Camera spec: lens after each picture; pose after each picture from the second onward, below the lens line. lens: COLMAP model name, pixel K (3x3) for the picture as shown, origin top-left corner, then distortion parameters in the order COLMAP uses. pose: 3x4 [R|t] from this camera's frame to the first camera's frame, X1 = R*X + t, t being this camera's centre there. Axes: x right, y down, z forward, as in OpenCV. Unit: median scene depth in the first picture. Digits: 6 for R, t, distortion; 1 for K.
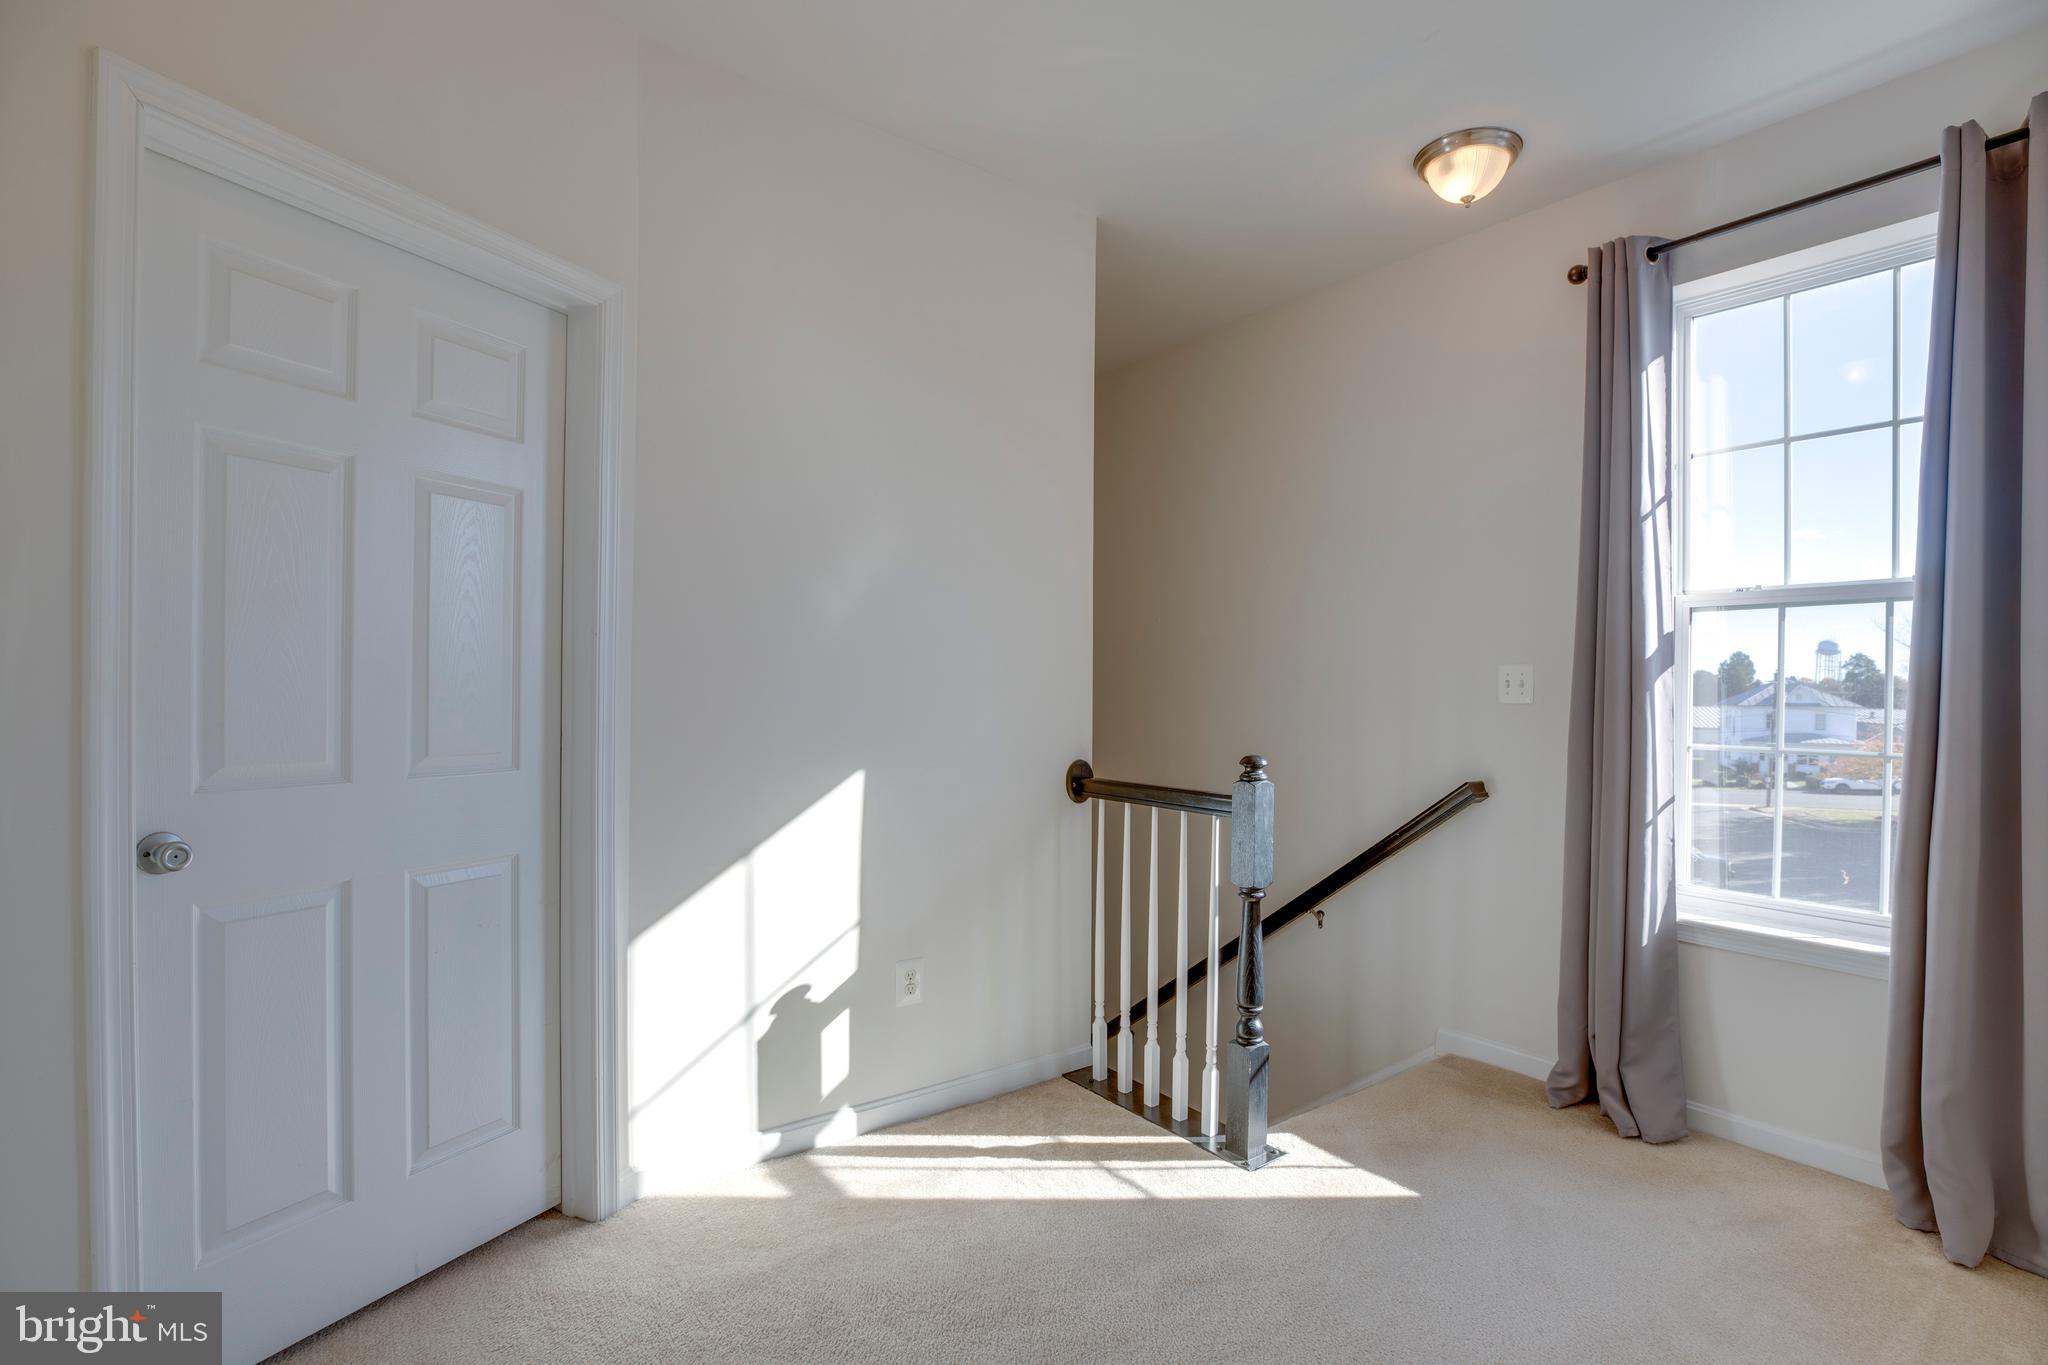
lens RADIAL K [[962.4, 0, 1026.5], [0, 962.4, 721.4], [0, 0, 1]] dist [-0.050164, 0.013654]
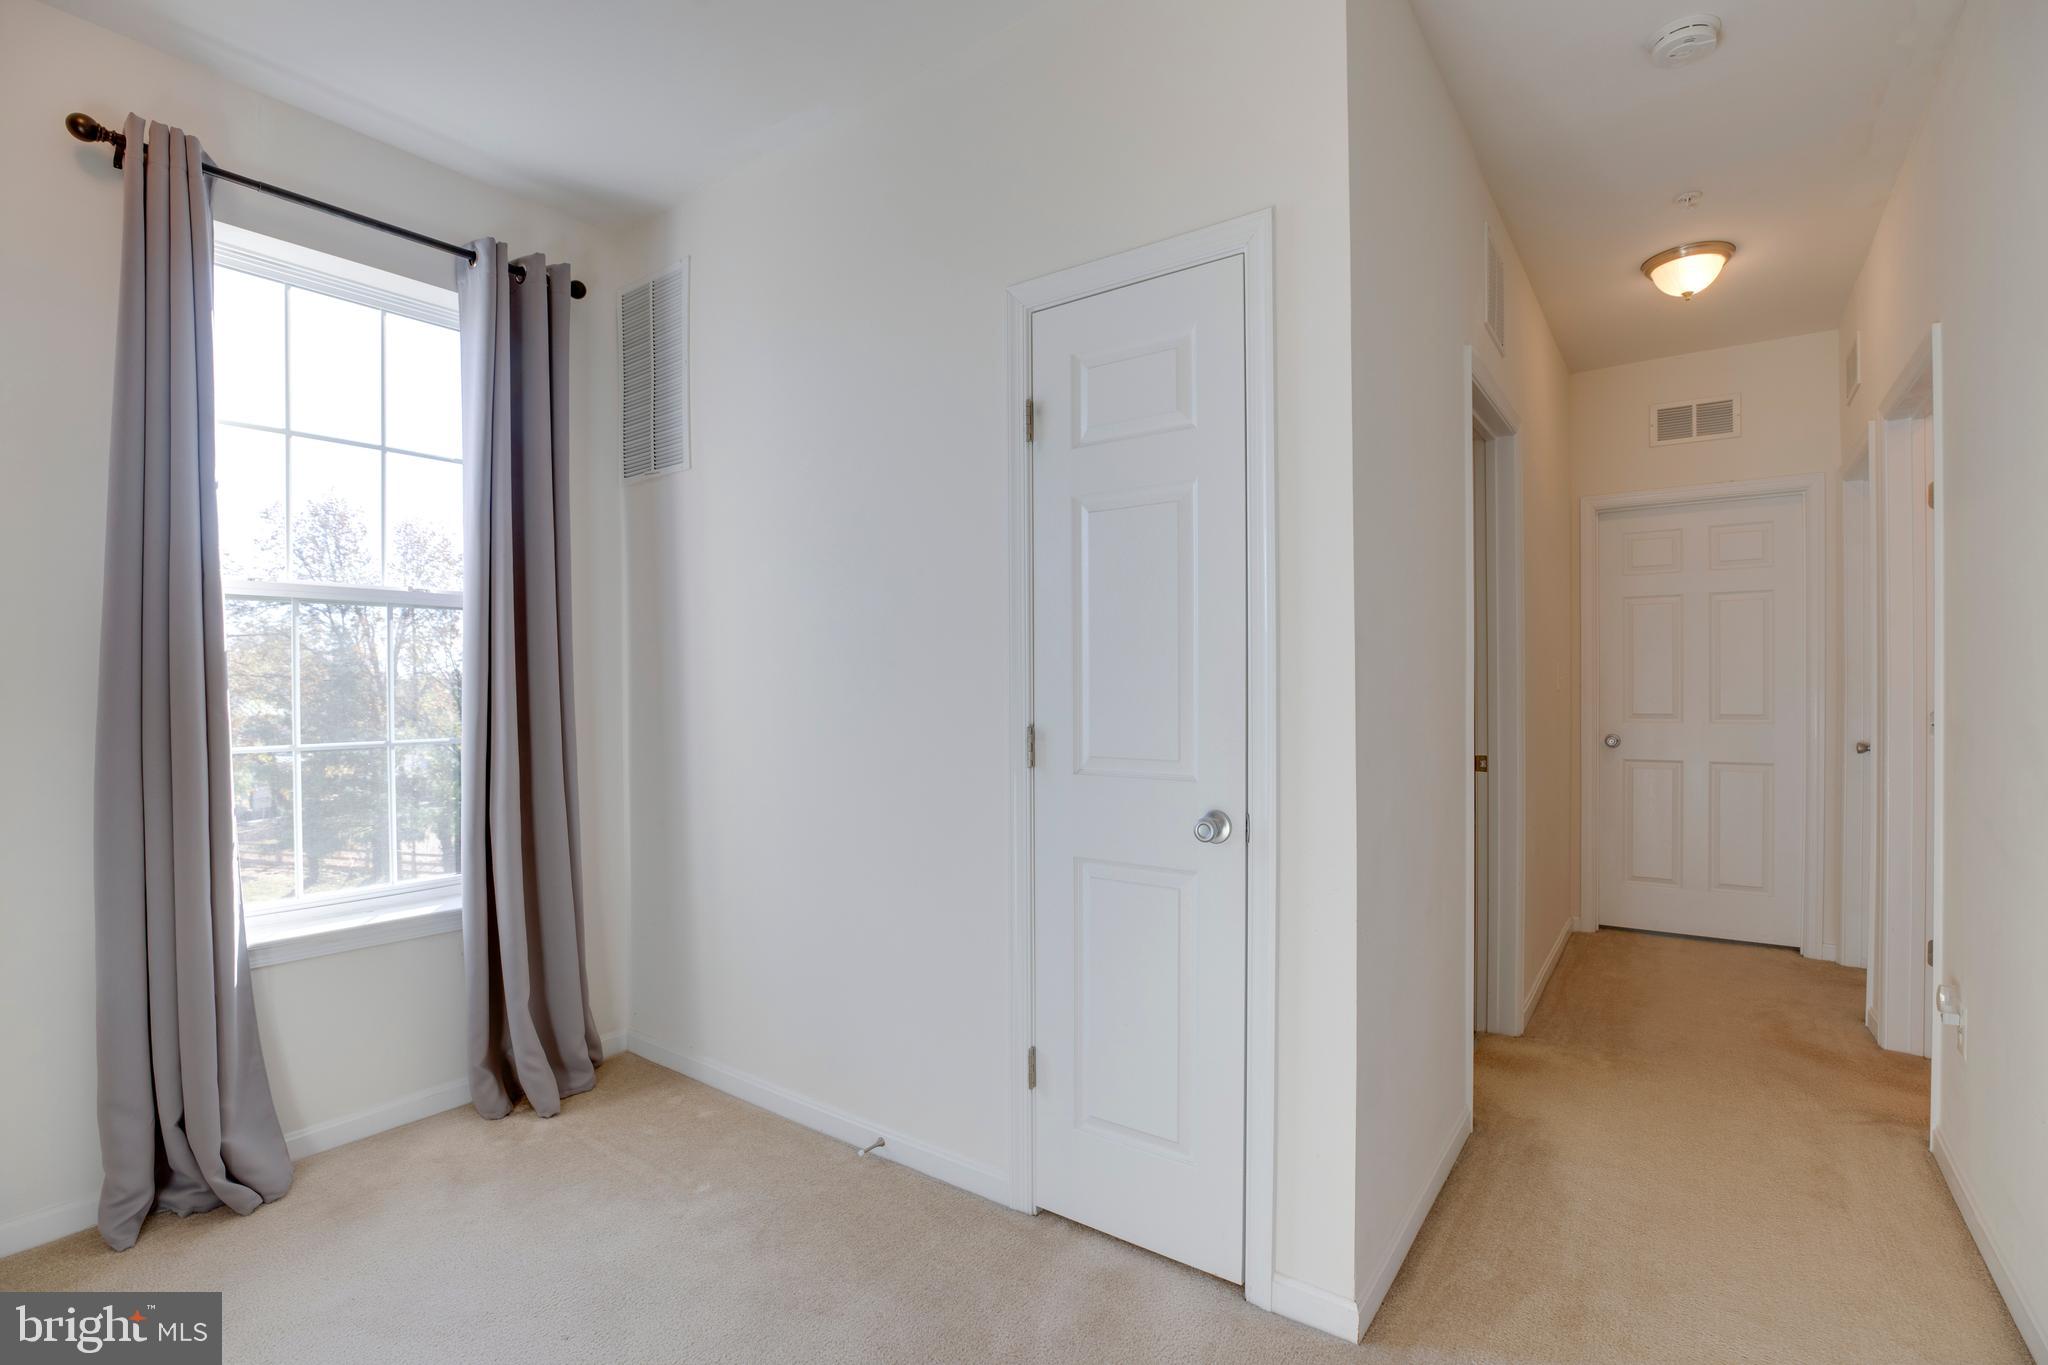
lens RADIAL K [[962.4, 0, 1026.5], [0, 962.4, 721.4], [0, 0, 1]] dist [-0.050164, 0.013654]
pose [[-0.310312, -0.039066, 0.949832, -0.401561], [0.031761, 0.998171, 0.051430, -0.025279], [-0.950104, 0.046127, -0.308504, 0.622147]]
